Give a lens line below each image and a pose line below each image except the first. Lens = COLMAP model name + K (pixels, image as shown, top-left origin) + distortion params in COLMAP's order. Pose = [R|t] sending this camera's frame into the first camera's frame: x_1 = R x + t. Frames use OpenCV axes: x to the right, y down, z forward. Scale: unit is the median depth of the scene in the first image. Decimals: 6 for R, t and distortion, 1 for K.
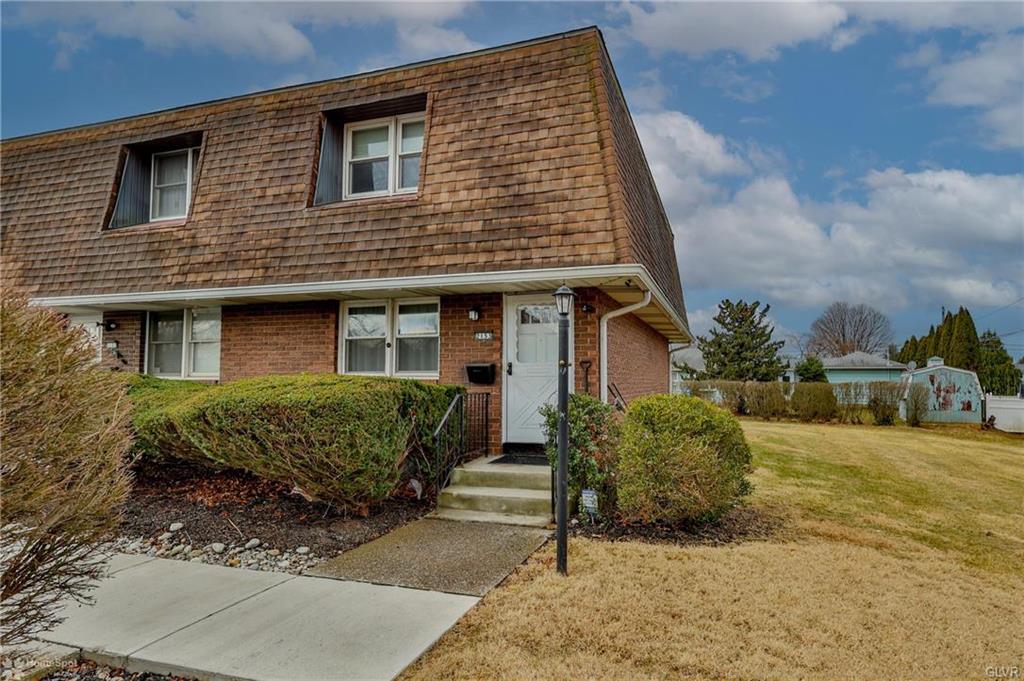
lens RADIAL K [[503.9, 0, 518.3], [0, 503.9, 362.1], [0, 0, 1]] dist [-0.003496, -0.000261]
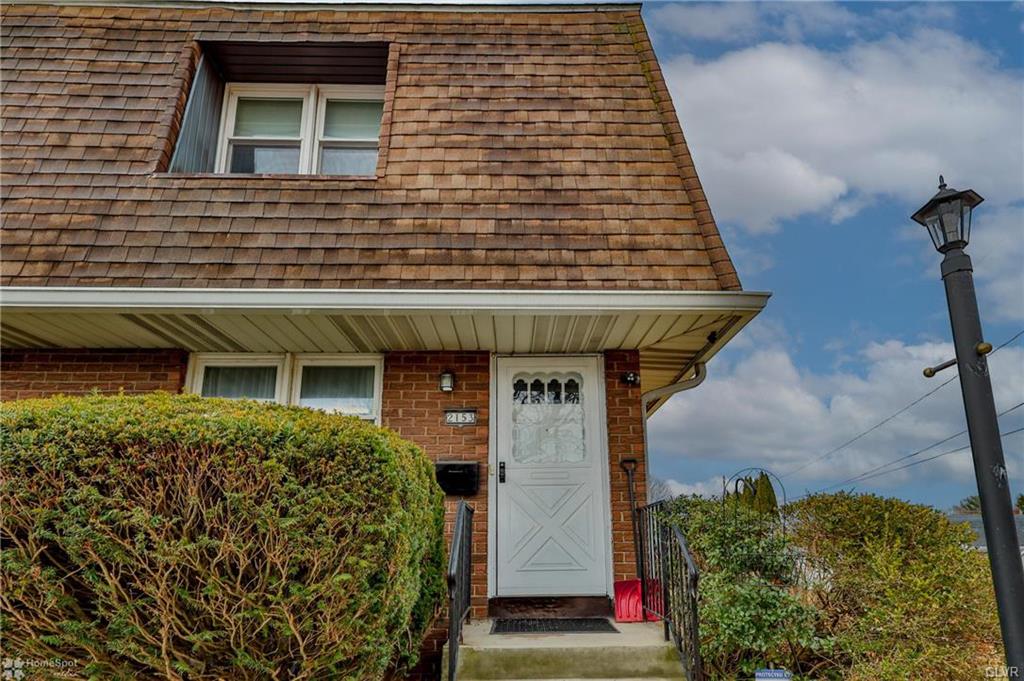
lens RADIAL K [[567.4, 0, 514.6], [0, 567.4, 417.2], [0, 0, 1]] dist [0.000939, 0.000990]
pose [[0.955249, 0.058176, 0.290025, -0.225307], [-0.005851, 0.983993, -0.178108, 0.077217], [-0.295744, 0.168441, 0.940299, 0.364506]]
